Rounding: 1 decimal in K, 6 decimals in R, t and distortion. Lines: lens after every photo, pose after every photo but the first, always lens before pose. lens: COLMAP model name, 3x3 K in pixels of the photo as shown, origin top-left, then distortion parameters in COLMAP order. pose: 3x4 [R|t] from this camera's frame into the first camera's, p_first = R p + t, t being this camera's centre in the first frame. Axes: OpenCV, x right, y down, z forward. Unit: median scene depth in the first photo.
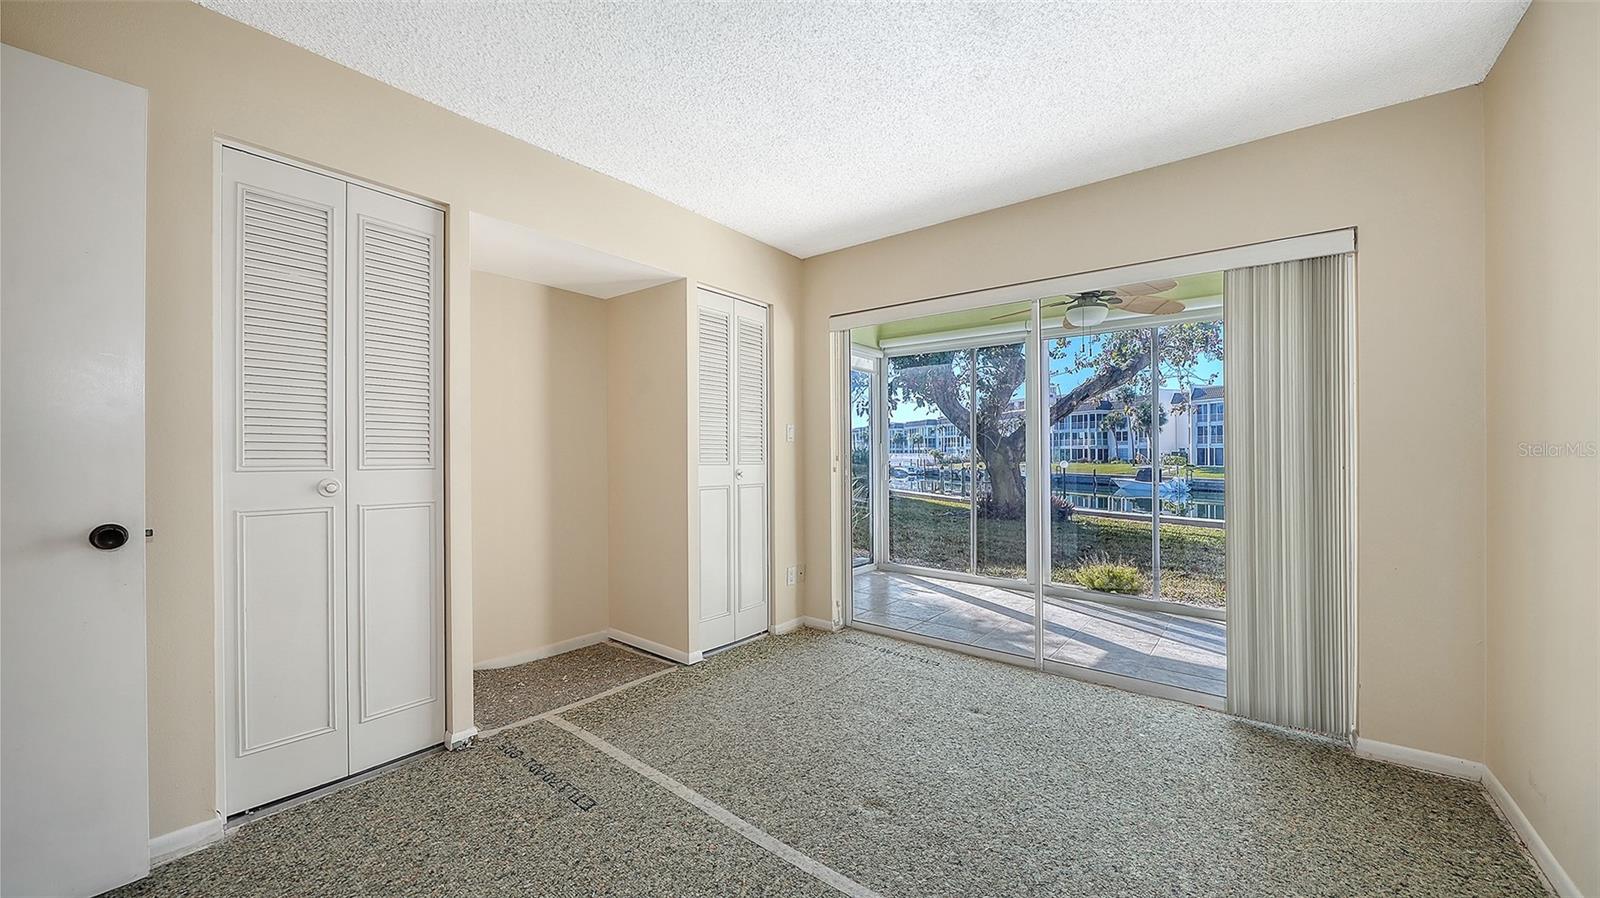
lens RADIAL K [[587.5, 0, 791.3], [0, 587.5, 446.5], [0, 0, 1]] dist [-0.005992, -0.001143]
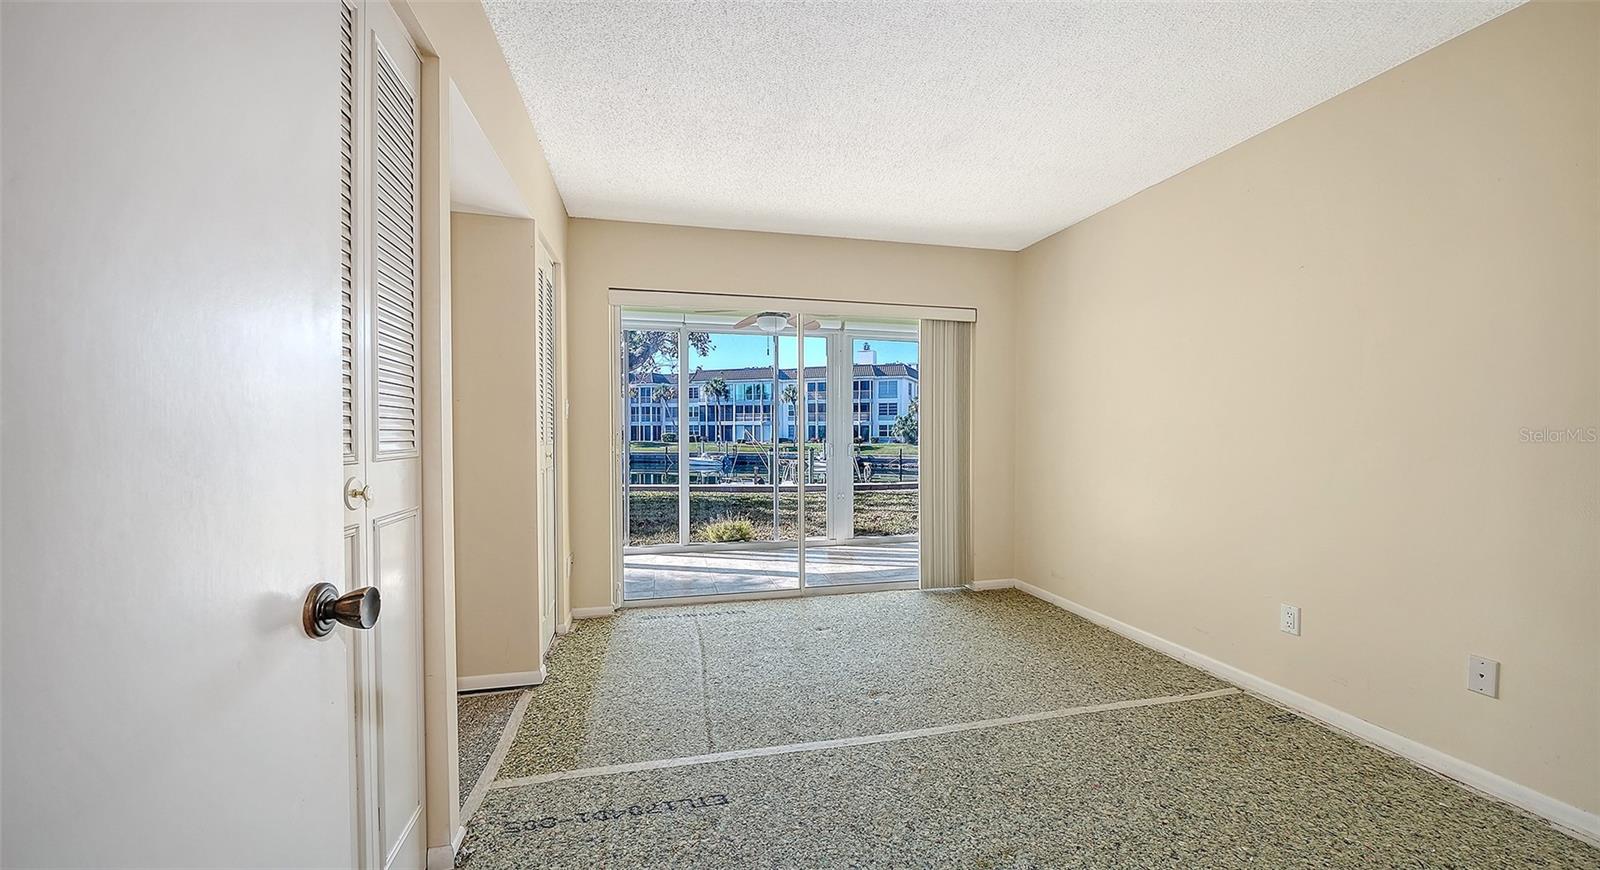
lens RADIAL K [[609.5, 0, 795.8], [0, 609.5, 435.5], [0, 0, 1]] dist [-0.005208, -0.001460]
pose [[0.607533, -0.009587, 0.794236, -0.591044], [-0.006038, 0.999843, 0.016688, 0.000228], [-0.794271, -0.014934, 0.607380, 0.172147]]
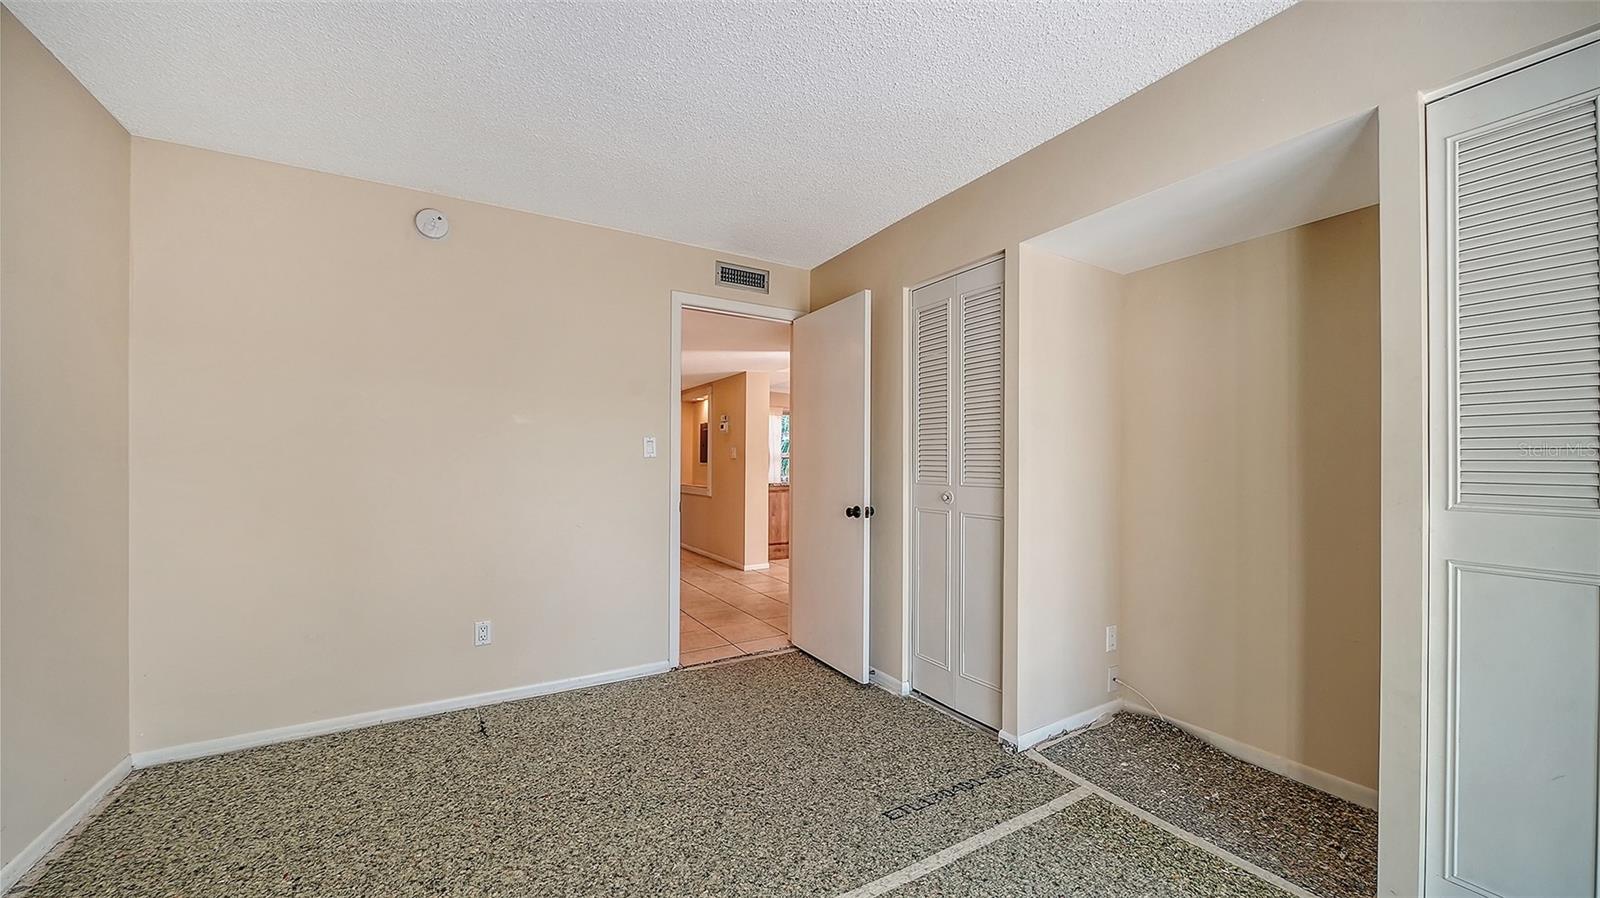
lens RADIAL K [[587.5, 0, 806.7], [0, 587.5, 452.7], [0, 0, 1]] dist [-0.005992, -0.001143]
pose [[-0.326855, -0.004761, -0.945062, 0.391258], [0.011502, 0.999893, -0.009016, -0.017213], [0.945004, -0.013817, -0.326765, 0.675619]]
